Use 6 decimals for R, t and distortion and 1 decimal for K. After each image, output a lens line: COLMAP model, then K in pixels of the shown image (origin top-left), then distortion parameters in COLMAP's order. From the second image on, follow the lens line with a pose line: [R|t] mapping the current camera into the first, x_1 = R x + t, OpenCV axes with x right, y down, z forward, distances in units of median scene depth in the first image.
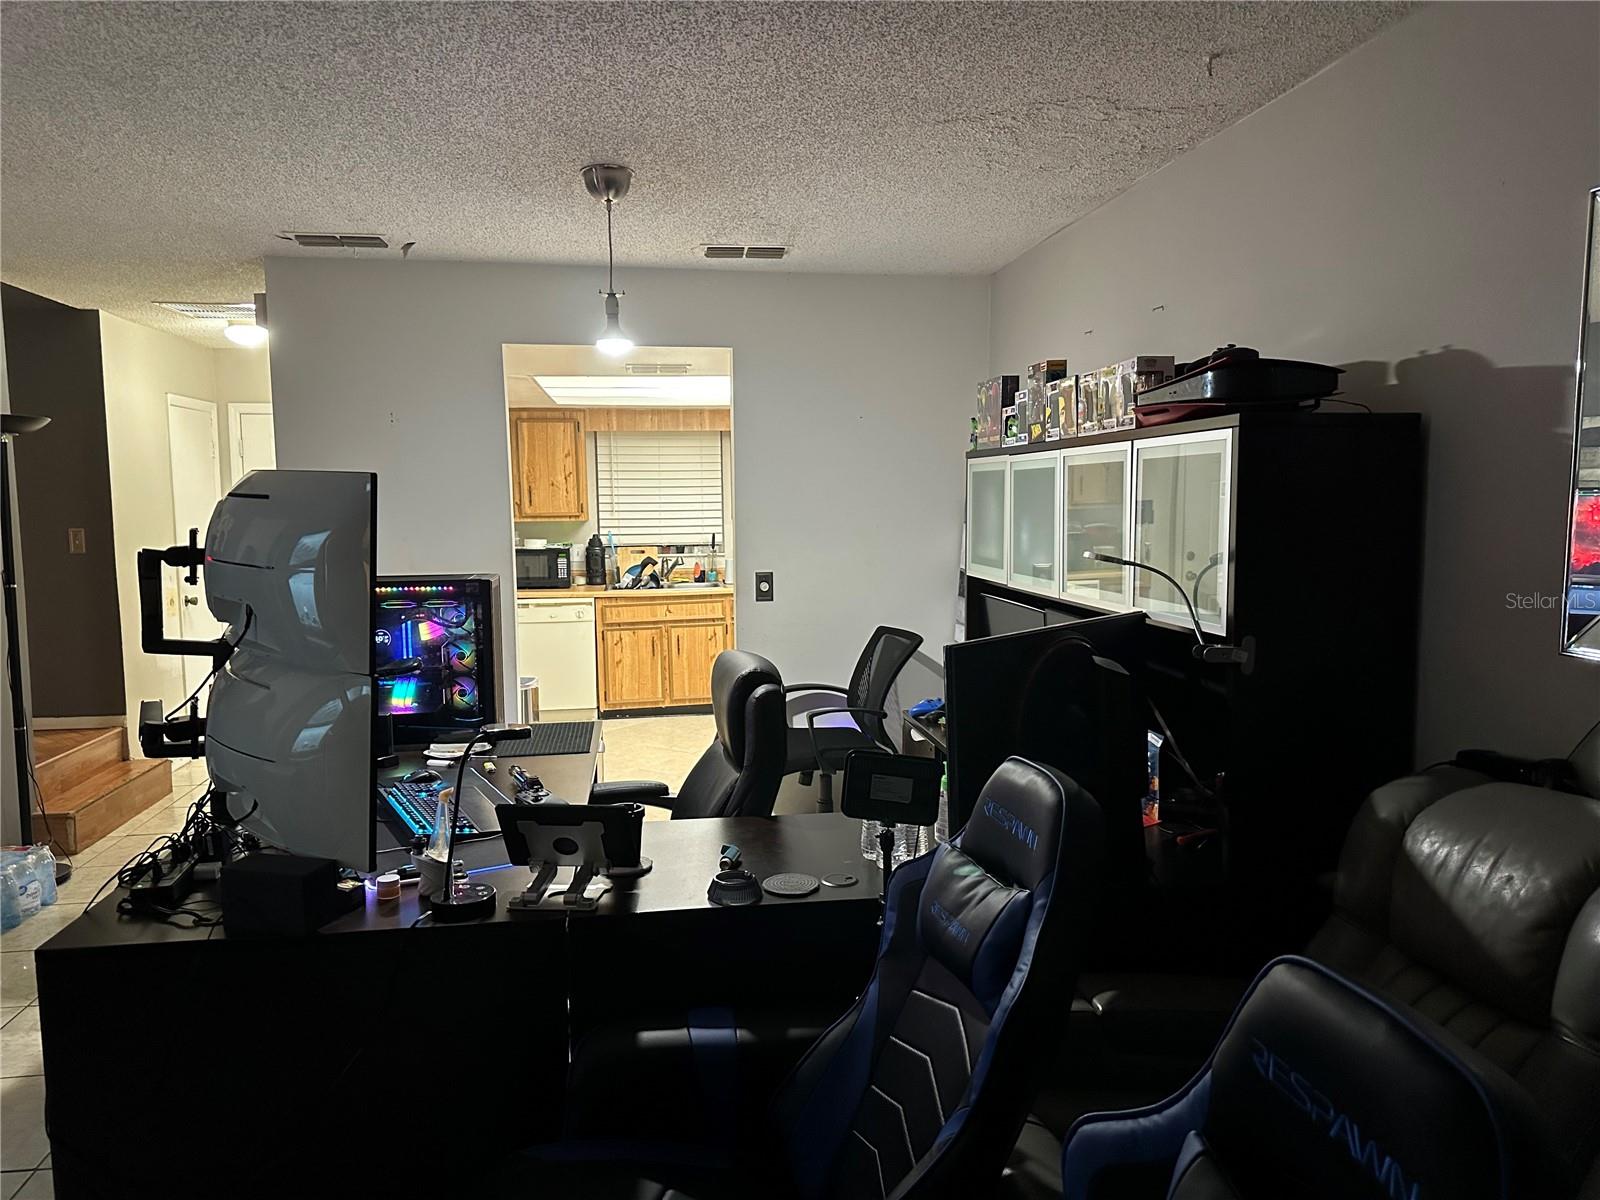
lens RADIAL K [[1111.0, 0, 813.4], [0, 1111.0, 601.2], [0, 0, 1]] dist [0.074976, -0.000480]
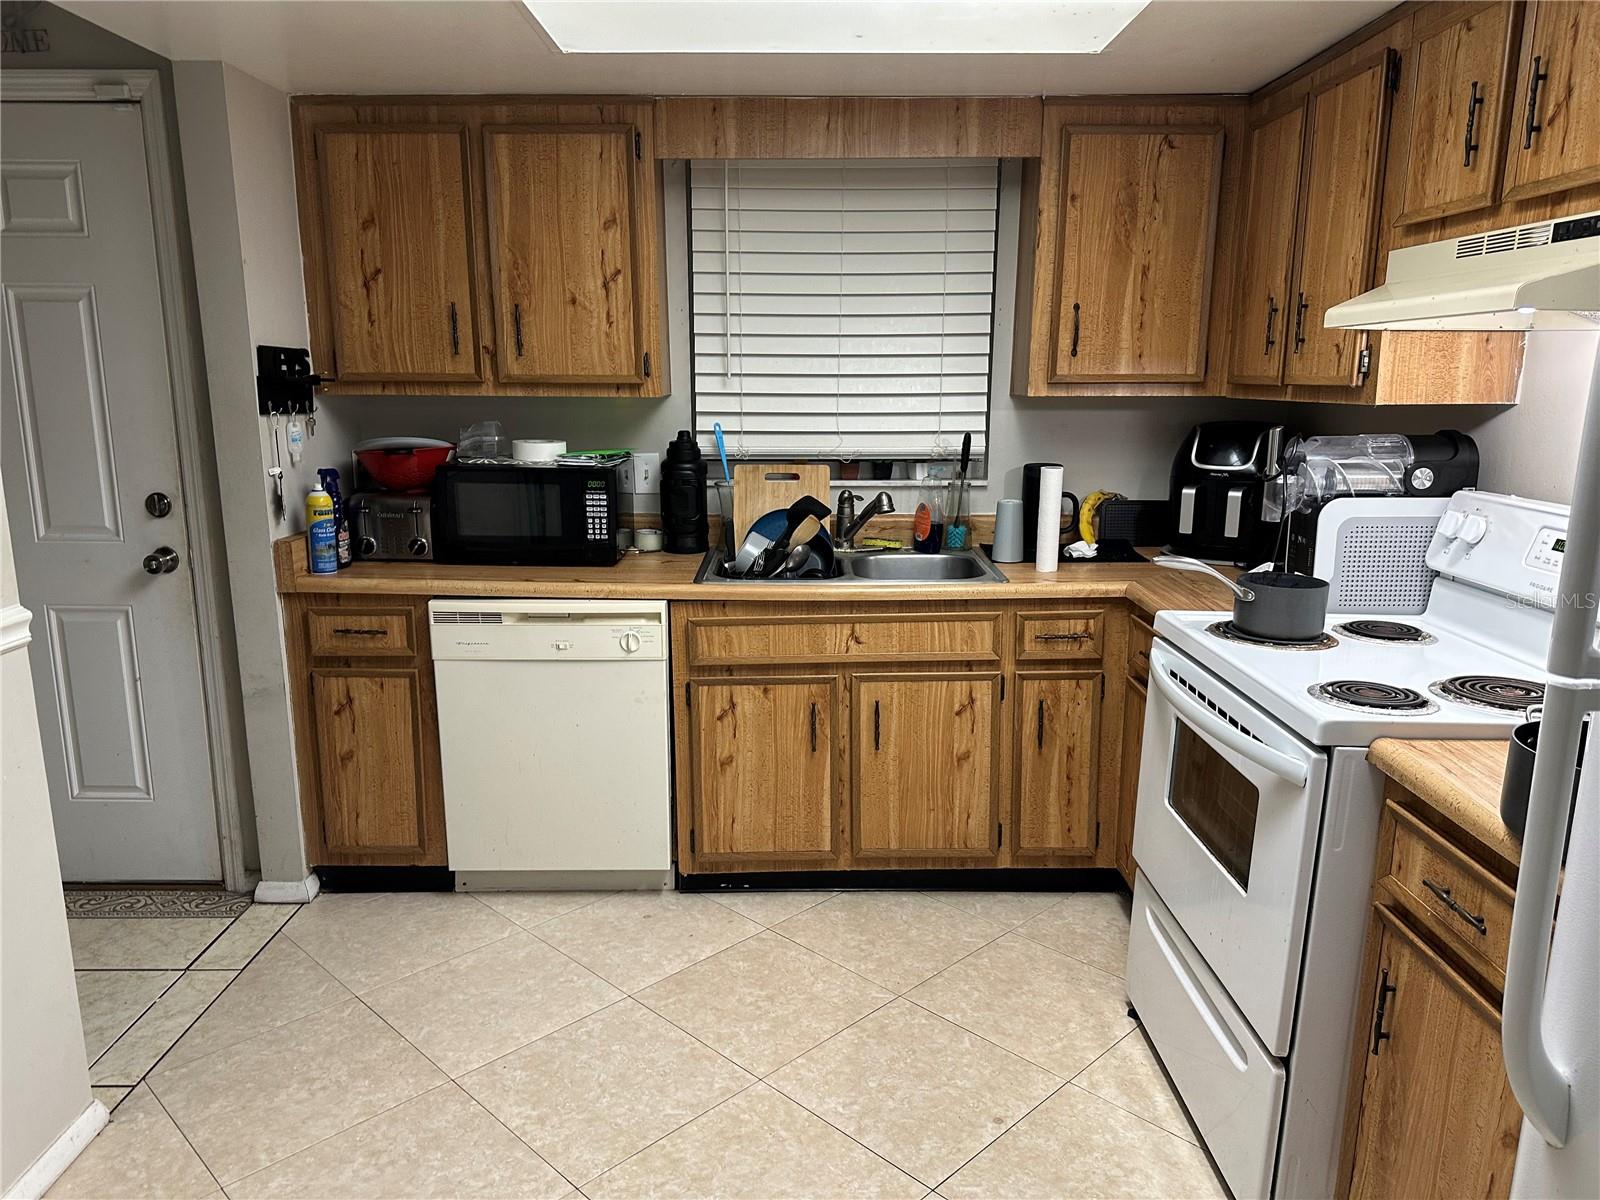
lens RADIAL K [[1111.0, 0, 795.0], [0, 1111.0, 611.6], [0, 0, 1]] dist [0.074976, -0.000480]
pose [[0.987140, 0.046285, -0.153009, -0.090958], [-0.027492, 0.992059, 0.122728, -0.046881], [0.157475, -0.116943, 0.980574, 0.611465]]
